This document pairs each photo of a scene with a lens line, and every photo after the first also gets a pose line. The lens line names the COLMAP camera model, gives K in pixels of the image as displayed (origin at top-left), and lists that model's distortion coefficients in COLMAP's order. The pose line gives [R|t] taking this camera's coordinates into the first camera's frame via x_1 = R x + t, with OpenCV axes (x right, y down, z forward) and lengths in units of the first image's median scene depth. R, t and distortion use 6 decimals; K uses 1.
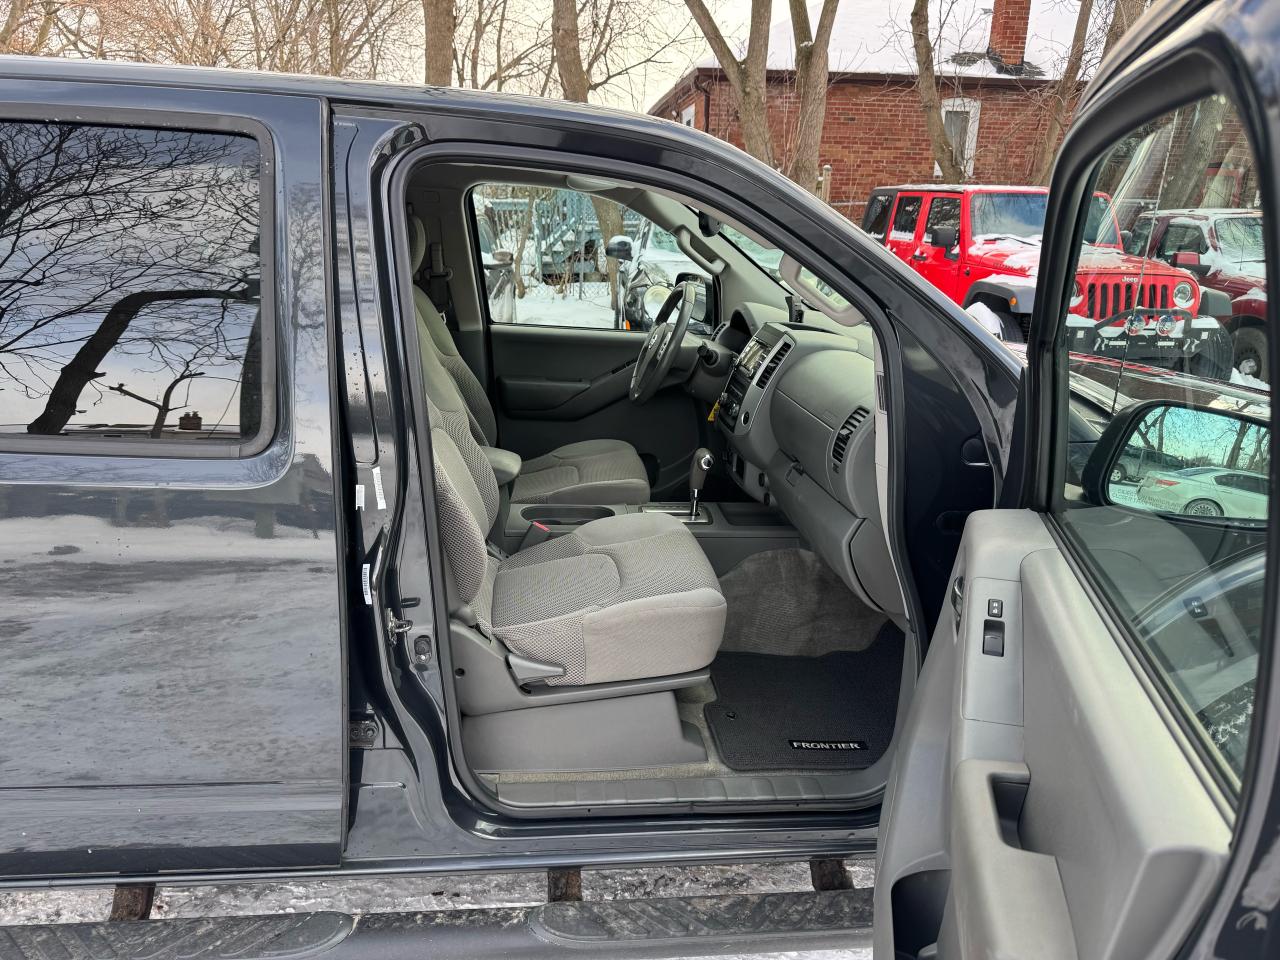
lens RADIAL K [[922.0, 0, 639.7], [0, 922.0, 472.9], [0, 0, 1]] dist [0.021965, -0.026086]
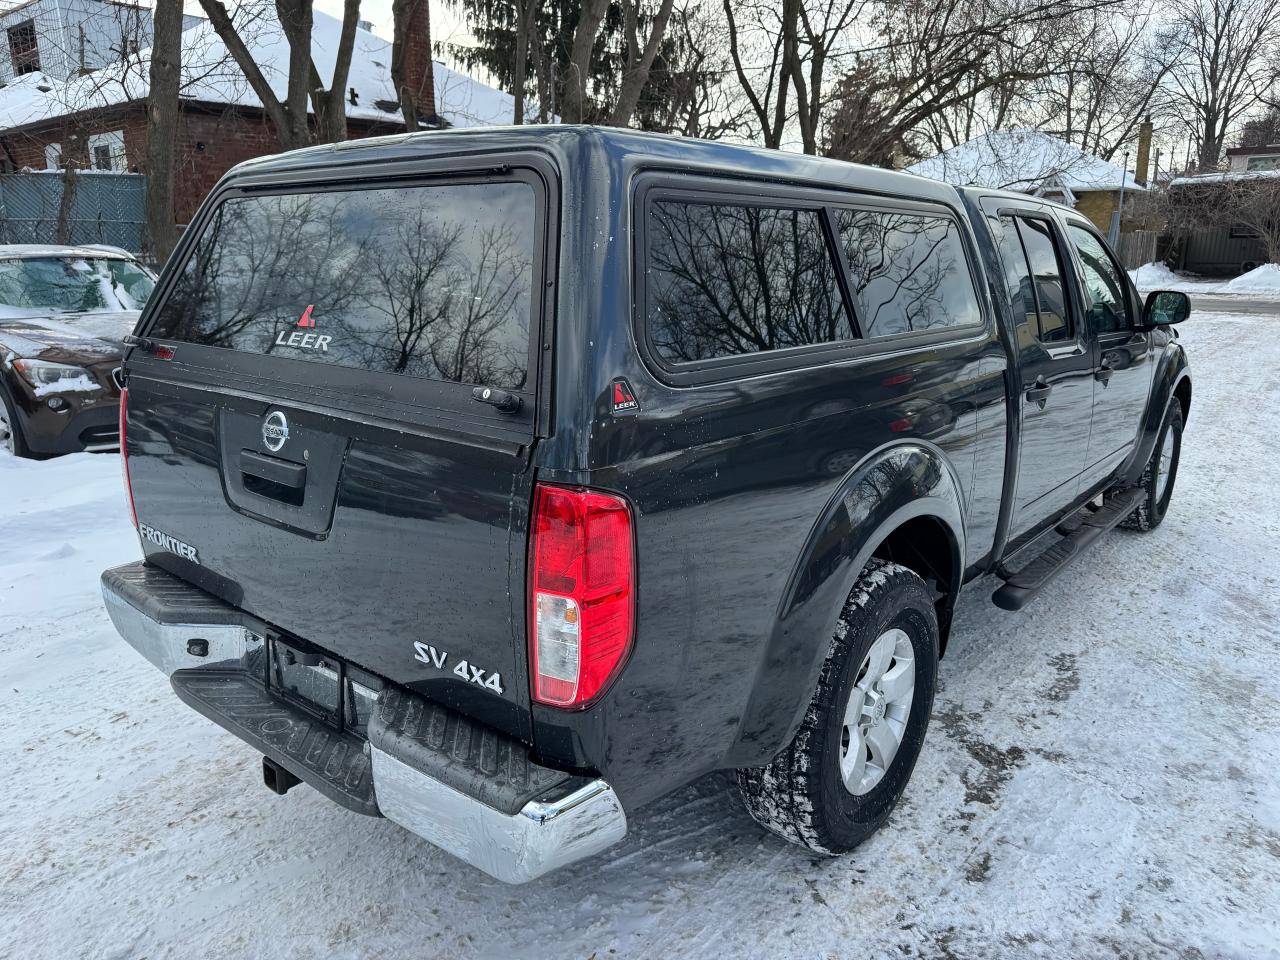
lens RADIAL K [[922.0, 0, 640.1], [0, 922.0, 488.7], [0, 0, 1]] dist [0.021965, -0.026086]
pose [[0.712419, -0.203469, 0.671610, -0.537238], [0.209350, 0.975087, 0.073339, -0.013587], [-0.669800, 0.088353, 0.737267, -0.010238]]
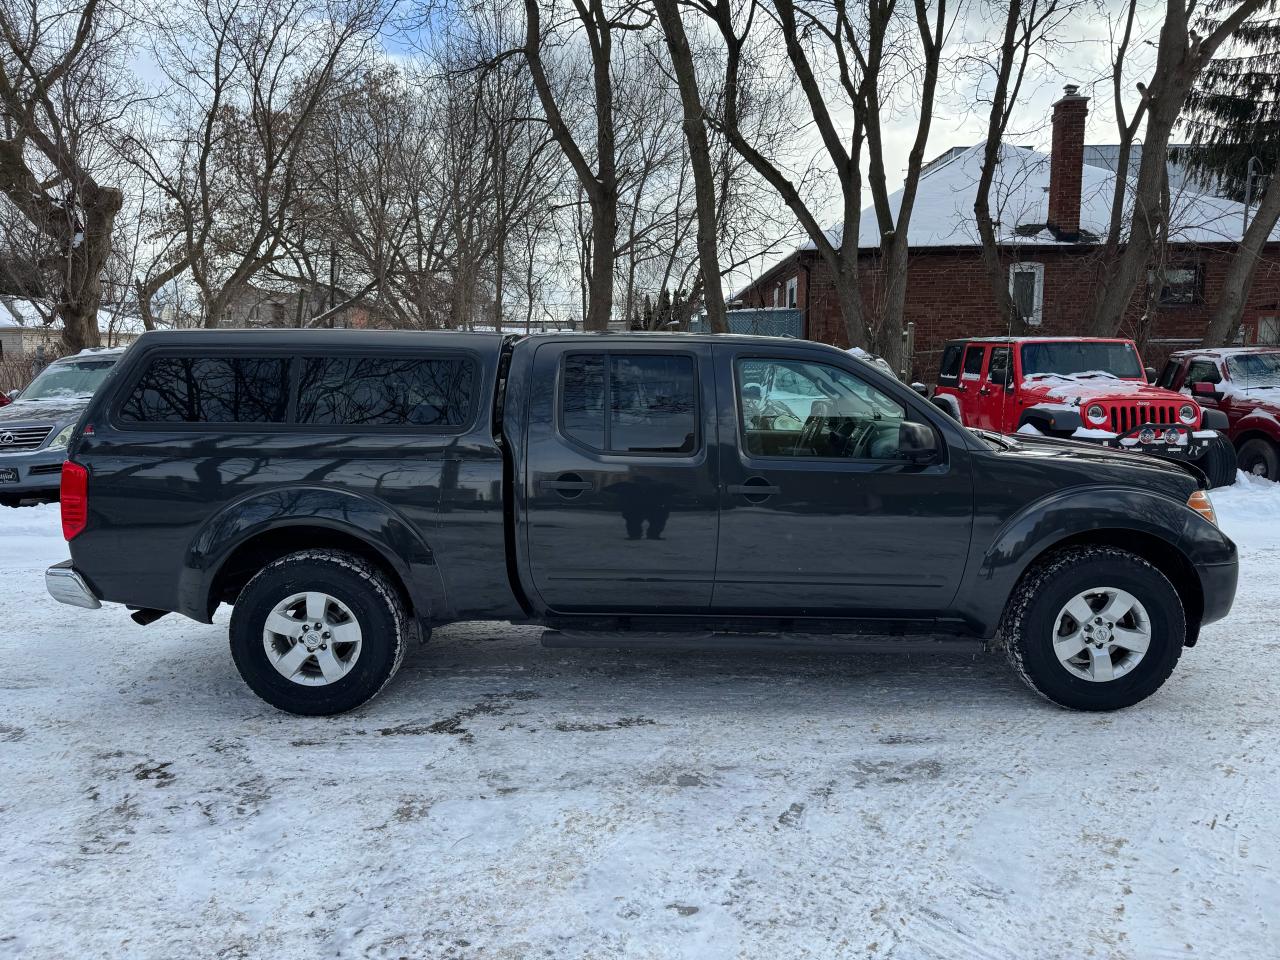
lens RADIAL K [[922.0, 0, 619.0], [0, 922.0, 477.4], [0, 0, 1]] dist [0.021965, -0.026086]
pose [[0.991906, -0.015999, -0.125966, -0.046017], [-0.003215, 0.988548, -0.150870, 0.087342], [0.126937, 0.150054, 0.980495, -0.338281]]
